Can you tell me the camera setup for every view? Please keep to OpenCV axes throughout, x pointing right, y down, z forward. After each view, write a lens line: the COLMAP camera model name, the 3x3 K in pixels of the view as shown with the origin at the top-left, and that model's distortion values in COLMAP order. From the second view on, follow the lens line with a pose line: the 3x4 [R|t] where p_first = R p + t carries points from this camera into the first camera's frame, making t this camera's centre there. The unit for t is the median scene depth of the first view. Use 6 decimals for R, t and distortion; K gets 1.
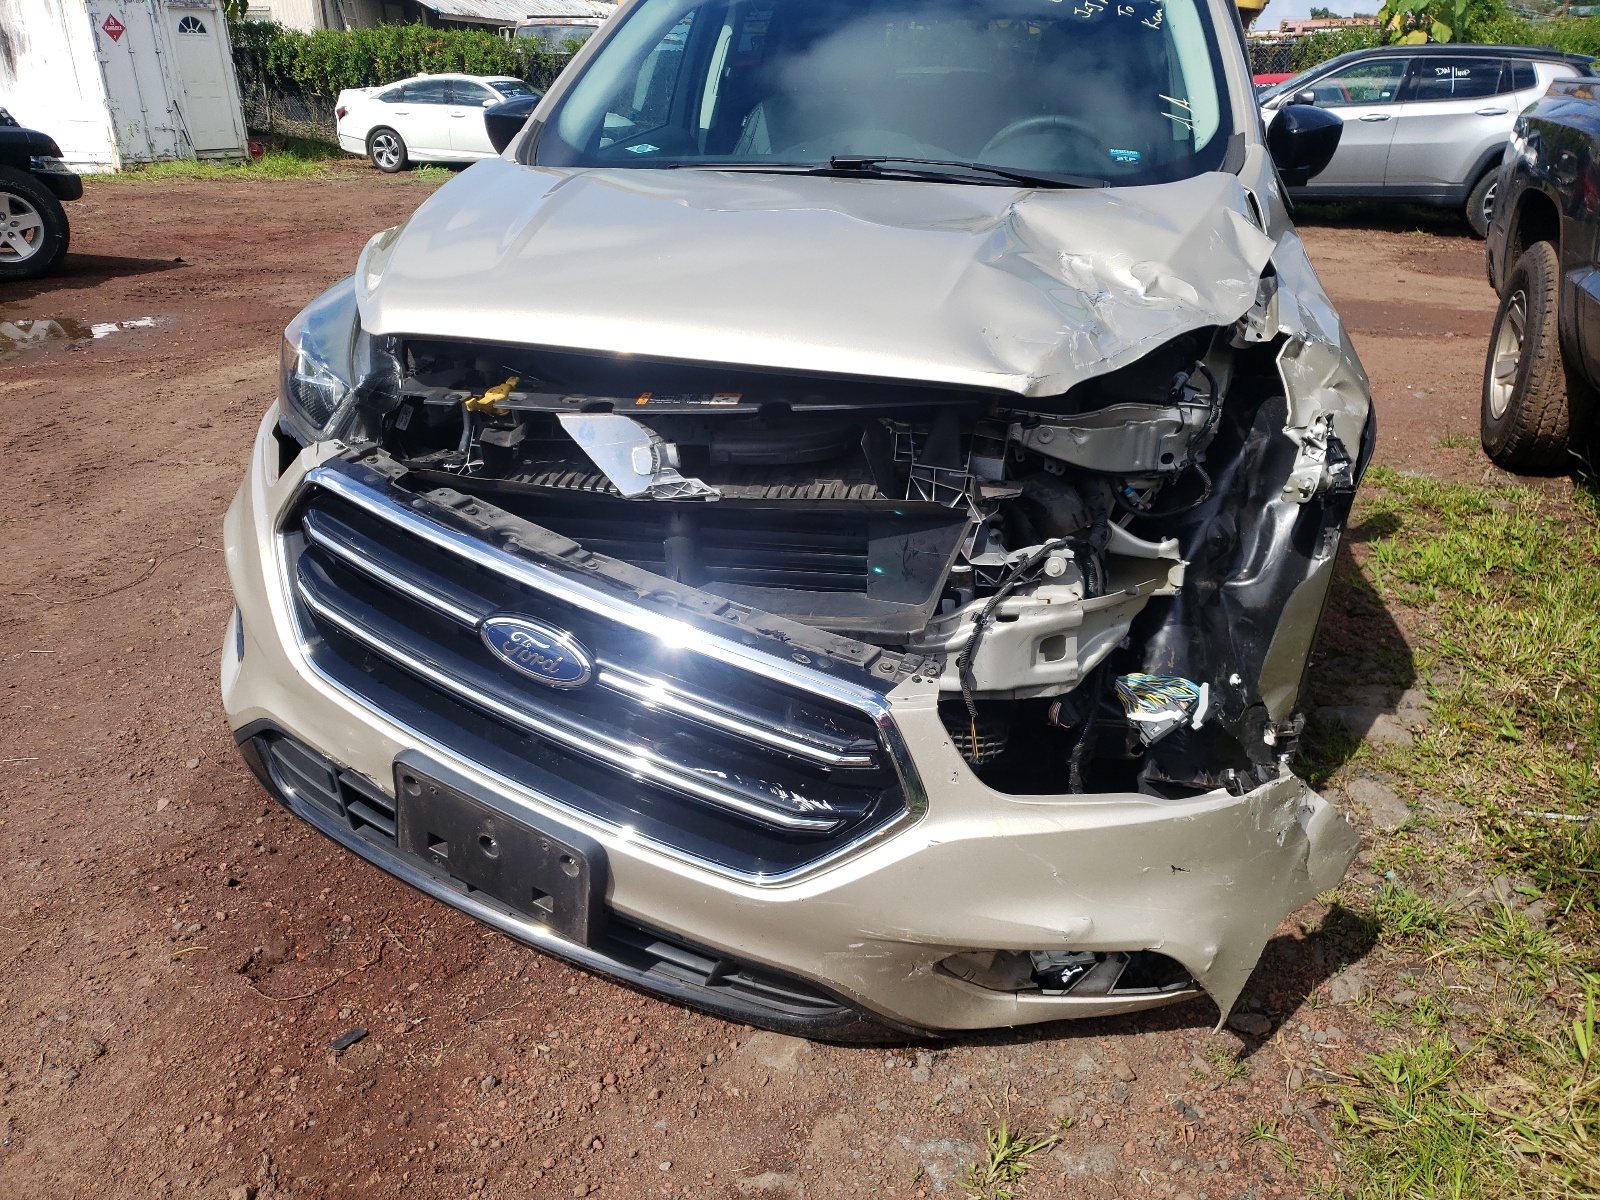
lens RADIAL K [[1314.4, 0, 800.0], [0, 1314.4, 600.0], [0, 0, 1]] dist [0.012409, 0.003886]
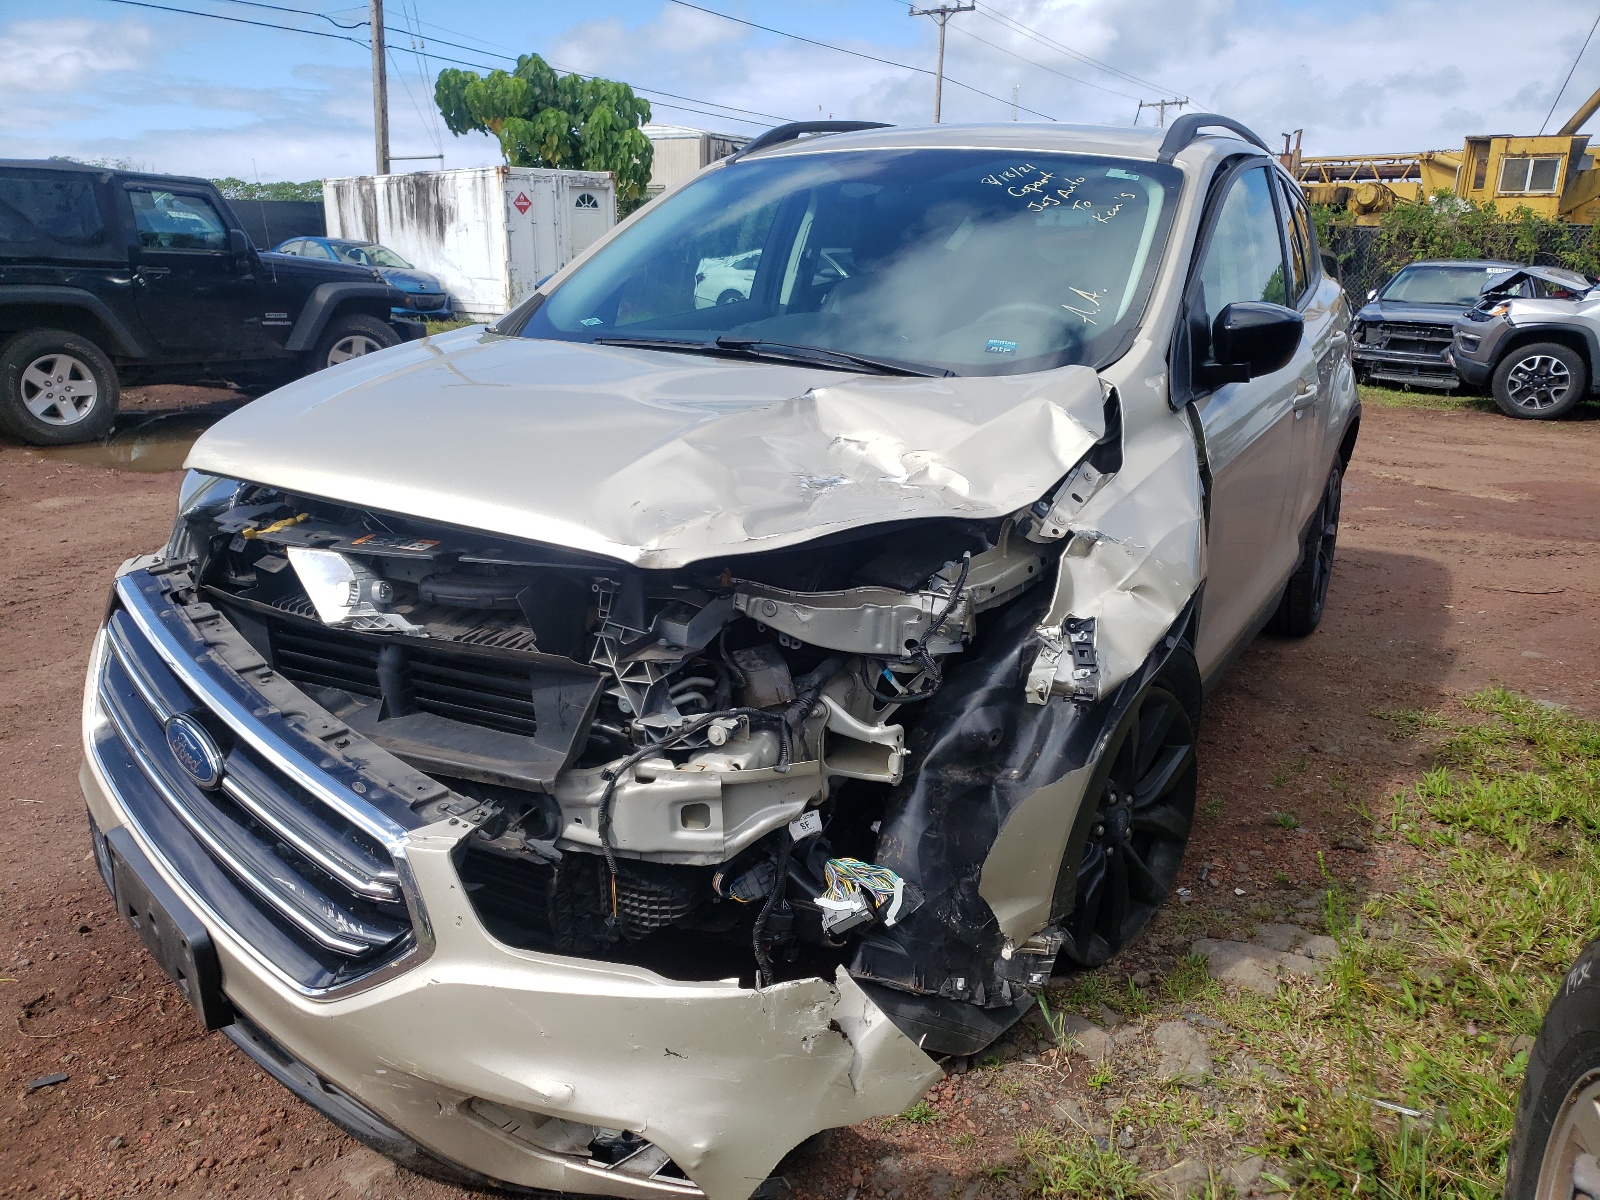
lens RADIAL K [[1300.5, 0, 800.0], [0, 1300.5, 600.0], [0, 0, 1]] dist [0.031529, 0.003563]
pose [[0.956587, 0.094739, -0.275620, 0.526211], [-0.125752, 0.987300, -0.097081, -0.040083], [0.262922, 0.127526, 0.956352, 0.043984]]
